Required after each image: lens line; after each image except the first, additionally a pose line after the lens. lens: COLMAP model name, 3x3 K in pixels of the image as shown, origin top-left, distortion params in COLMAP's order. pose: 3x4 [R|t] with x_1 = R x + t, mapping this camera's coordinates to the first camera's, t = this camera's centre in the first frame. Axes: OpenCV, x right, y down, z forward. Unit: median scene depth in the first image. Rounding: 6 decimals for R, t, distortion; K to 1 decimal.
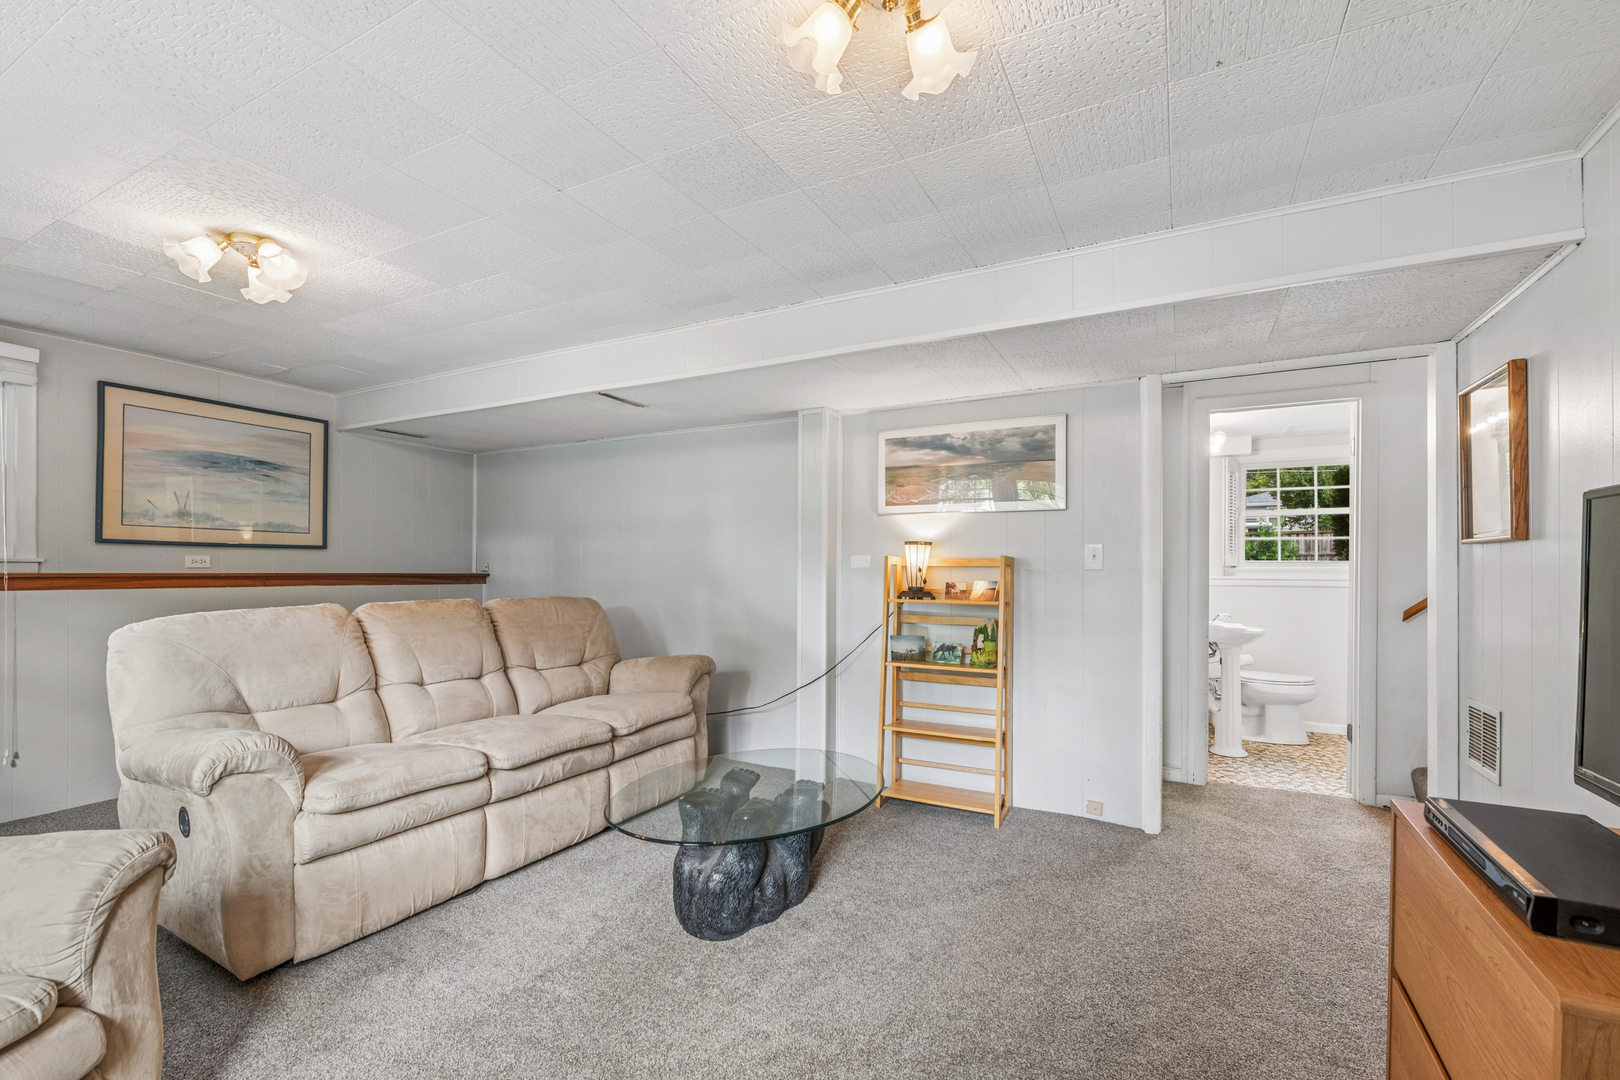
lens RADIAL K [[704.2, 0, 803.7], [0, 704.2, 570.1], [0, 0, 1]] dist [-0.000185, -0.000037]
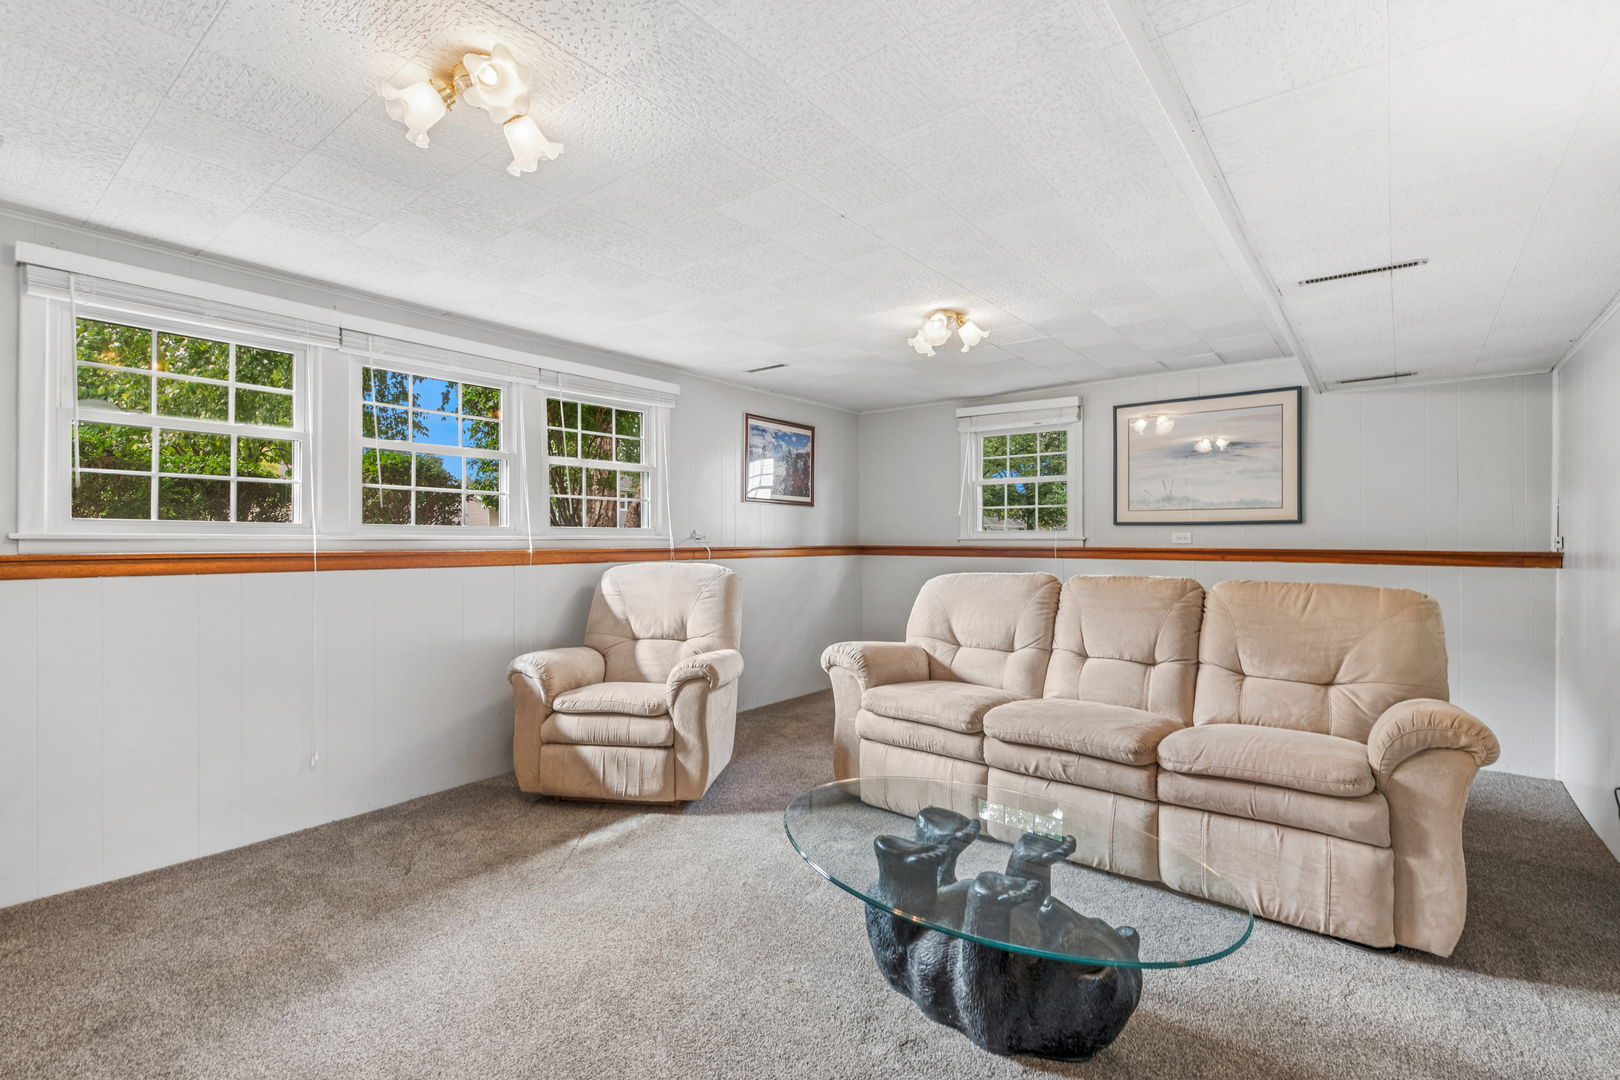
lens RADIAL K [[737.4, 0, 810.0], [0, 737.4, 540.0], [0, 0, 1]] dist [0.000148, -0.000008]
pose [[-0.182076, -0.006782, -0.983261, 0.484525], [-0.004919, 0.999970, -0.005987, 0.001228], [0.983272, 0.003746, -0.182104, 0.656075]]
